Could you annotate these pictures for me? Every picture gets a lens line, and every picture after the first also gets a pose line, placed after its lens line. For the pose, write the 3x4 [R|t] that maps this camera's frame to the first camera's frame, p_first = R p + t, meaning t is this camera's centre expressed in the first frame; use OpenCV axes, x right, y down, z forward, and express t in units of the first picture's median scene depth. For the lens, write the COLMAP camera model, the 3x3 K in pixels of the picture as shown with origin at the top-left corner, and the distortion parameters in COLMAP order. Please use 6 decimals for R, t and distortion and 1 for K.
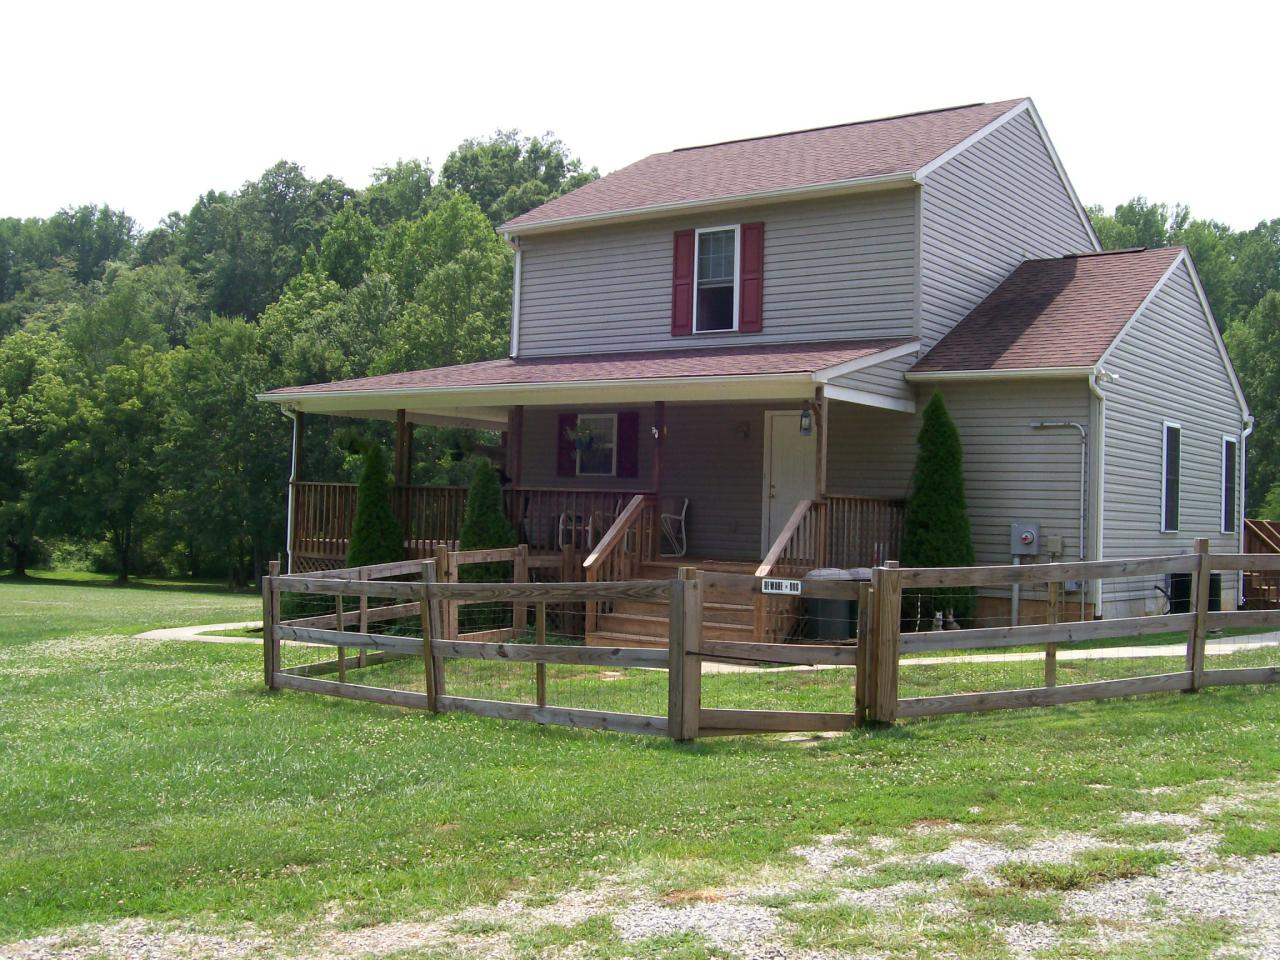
lens RADIAL K [[1392.8, 0, 669.6], [0, 1392.8, 473.2], [0, 0, 1]] dist [-0.193415, 0.163109]
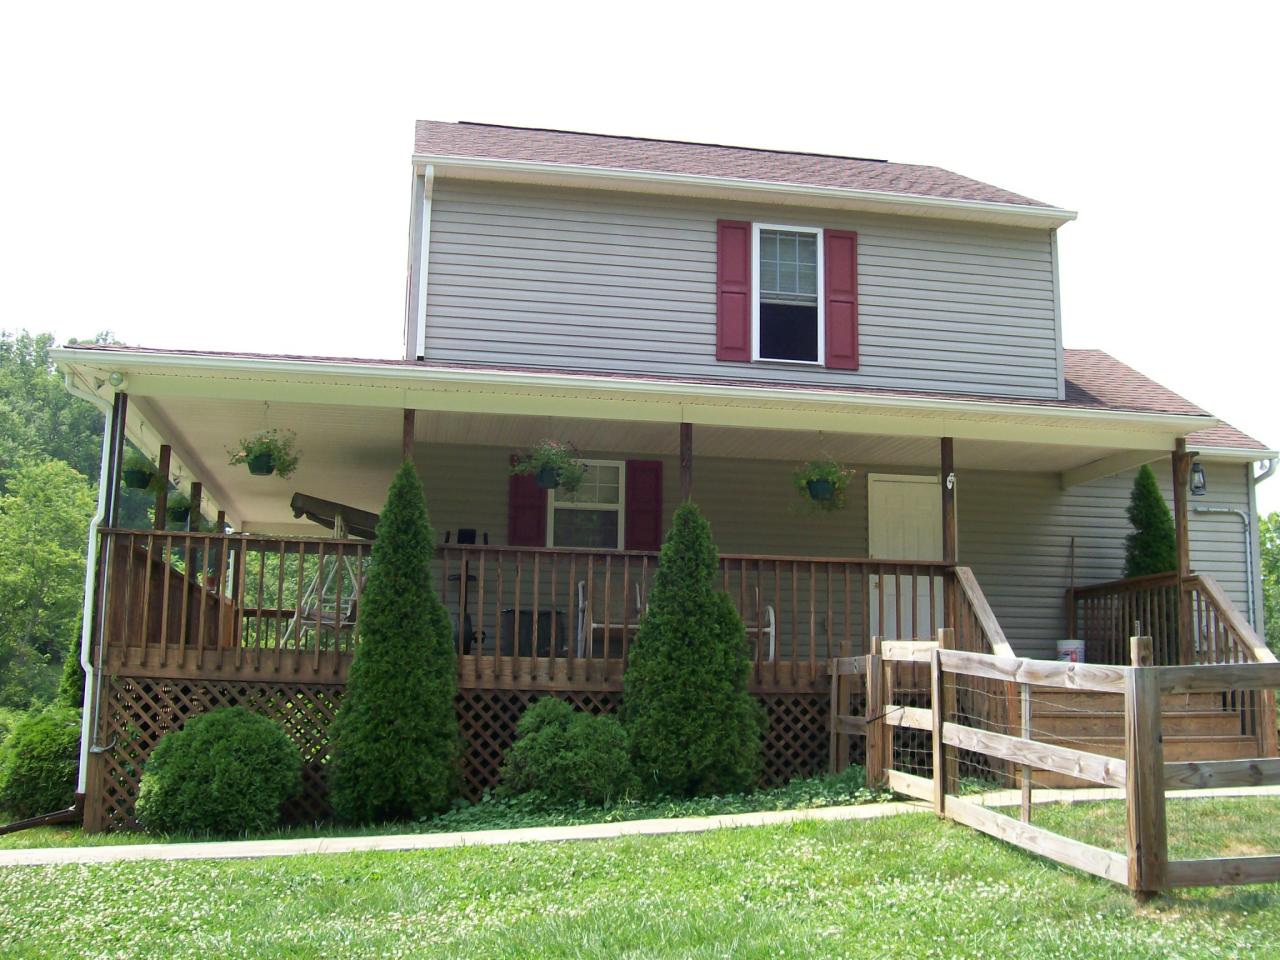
lens RADIAL K [[1392.8, 0, 669.6], [0, 1392.8, 473.2], [0, 0, 1]] dist [-0.193415, 0.163109]
pose [[0.679749, 0.102050, 0.726310, -0.546161], [-0.013313, 0.991827, -0.126897, 0.051729], [-0.733324, 0.076589, 0.675552, 0.557382]]
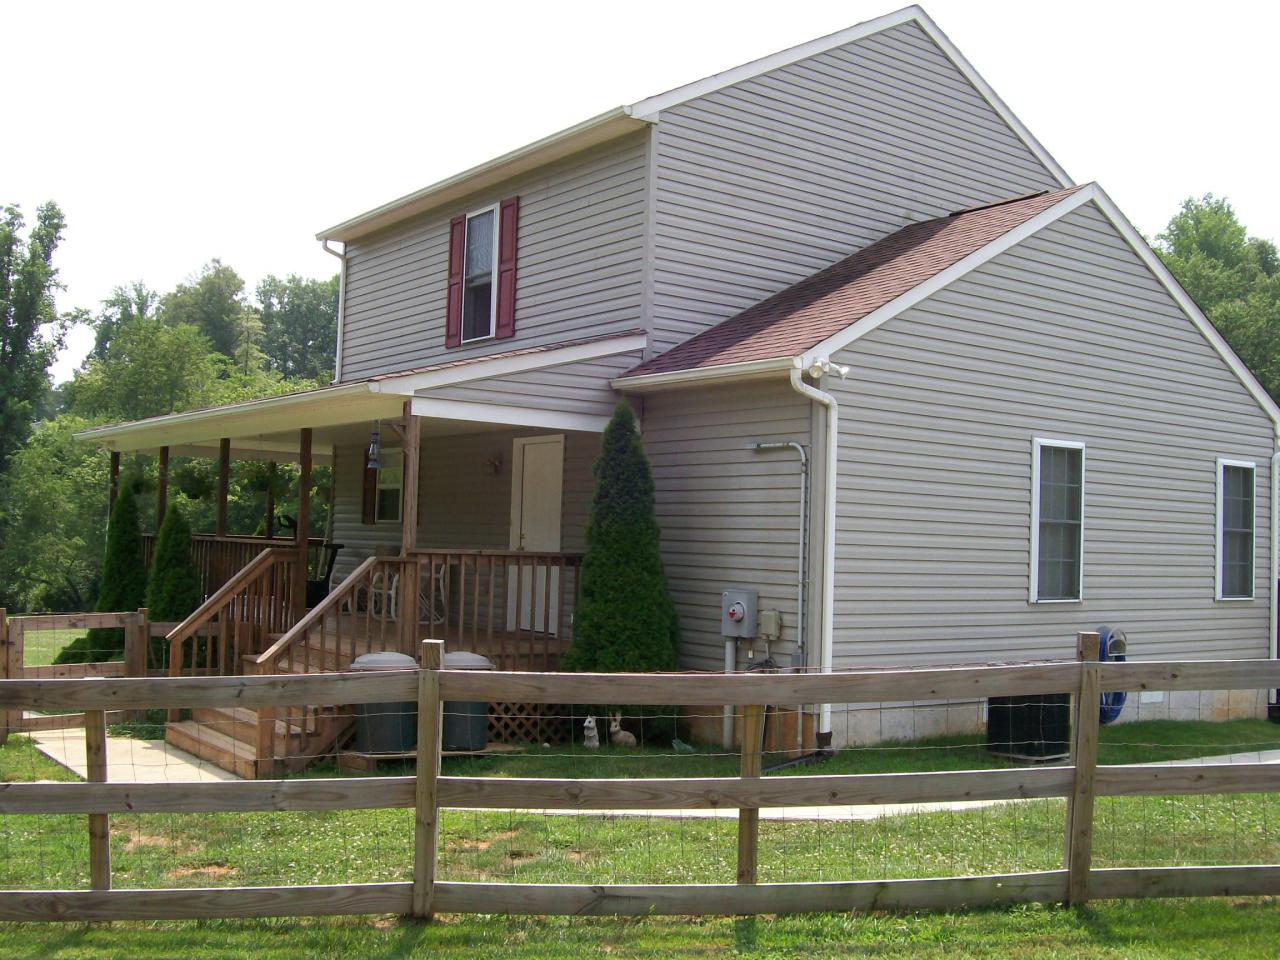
lens RADIAL K [[1392.8, 0, 669.6], [0, 1392.8, 473.2], [0, 0, 1]] dist [-0.193415, 0.163109]
pose [[0.958631, -0.015977, -0.284204, 0.364077], [0.007282, 0.999473, -0.031623, -0.000512], [0.284560, 0.028245, 0.958242, 0.280754]]
